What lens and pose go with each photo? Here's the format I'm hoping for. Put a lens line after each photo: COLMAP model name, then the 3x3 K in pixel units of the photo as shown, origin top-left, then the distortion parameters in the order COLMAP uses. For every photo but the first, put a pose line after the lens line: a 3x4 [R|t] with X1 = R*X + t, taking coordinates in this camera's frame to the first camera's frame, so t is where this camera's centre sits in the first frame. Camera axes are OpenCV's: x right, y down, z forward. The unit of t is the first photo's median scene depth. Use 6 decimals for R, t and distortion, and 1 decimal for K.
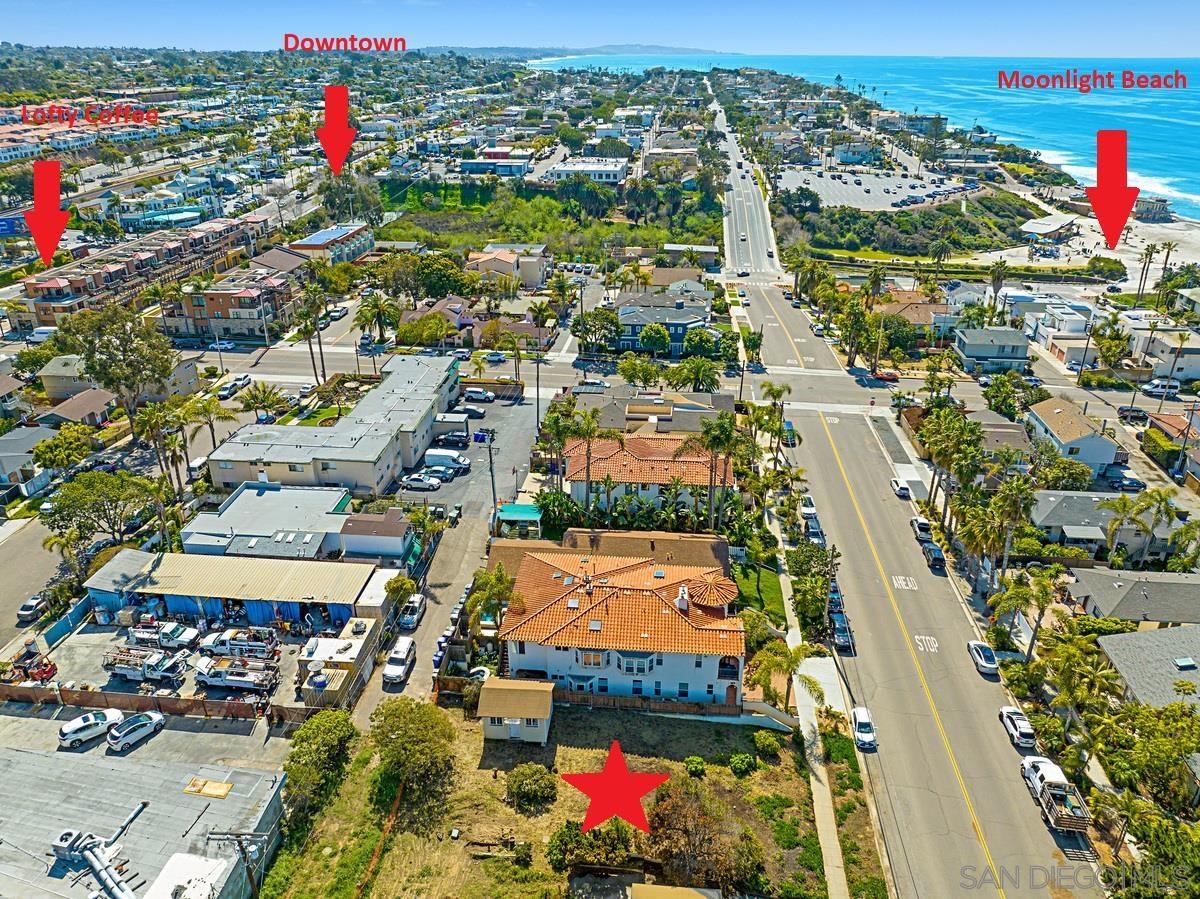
lens RADIAL K [[858.0, 0, 600.0], [0, 858.0, 449.5], [0, 0, 1]] dist [-0.022970, -0.004164]
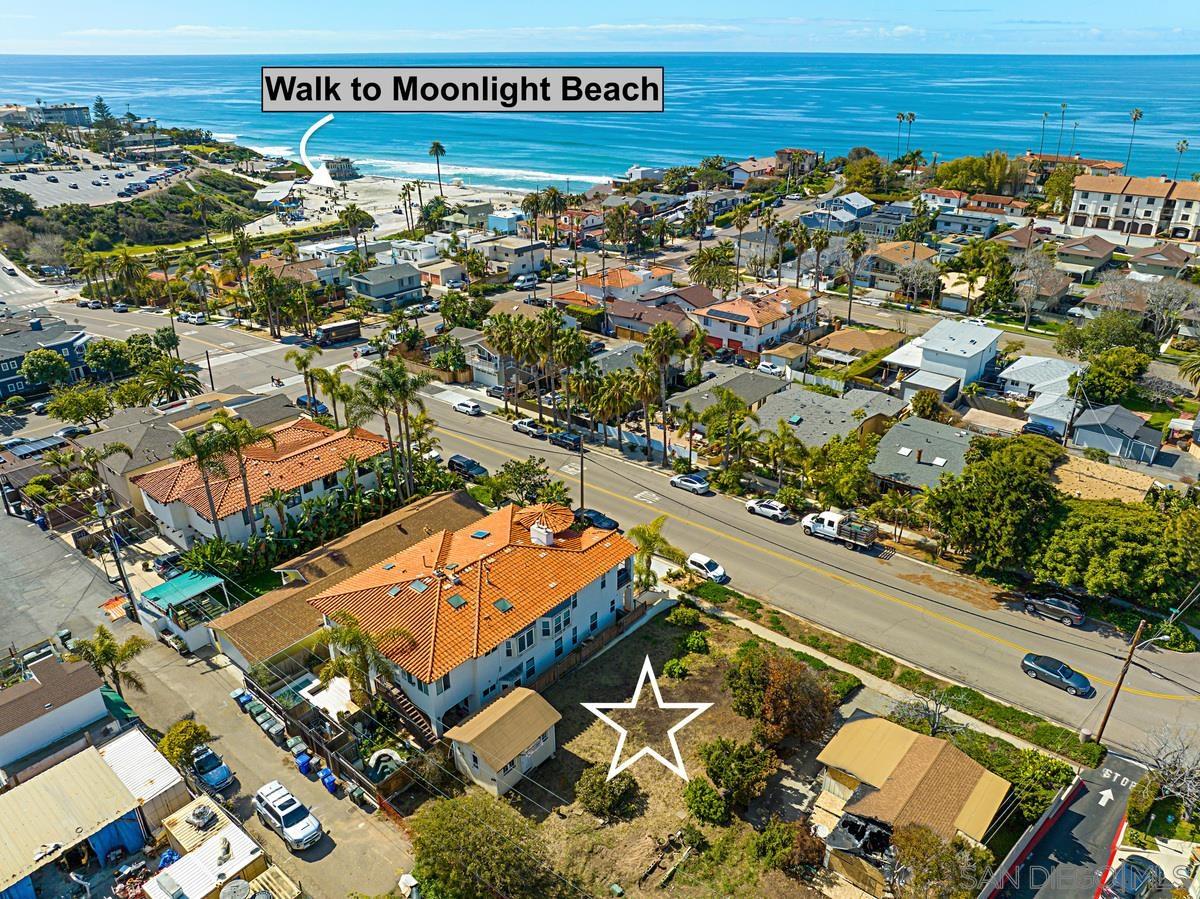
lens RADIAL K [[858.0, 0, 600.0], [0, 858.0, 449.5], [0, 0, 1]] dist [-0.022970, -0.004164]
pose [[0.568739, -0.350376, 0.744159, -0.389015], [0.354516, 0.920804, 0.162600, -0.023410], [-0.742195, 0.171339, 0.647911, 0.293730]]
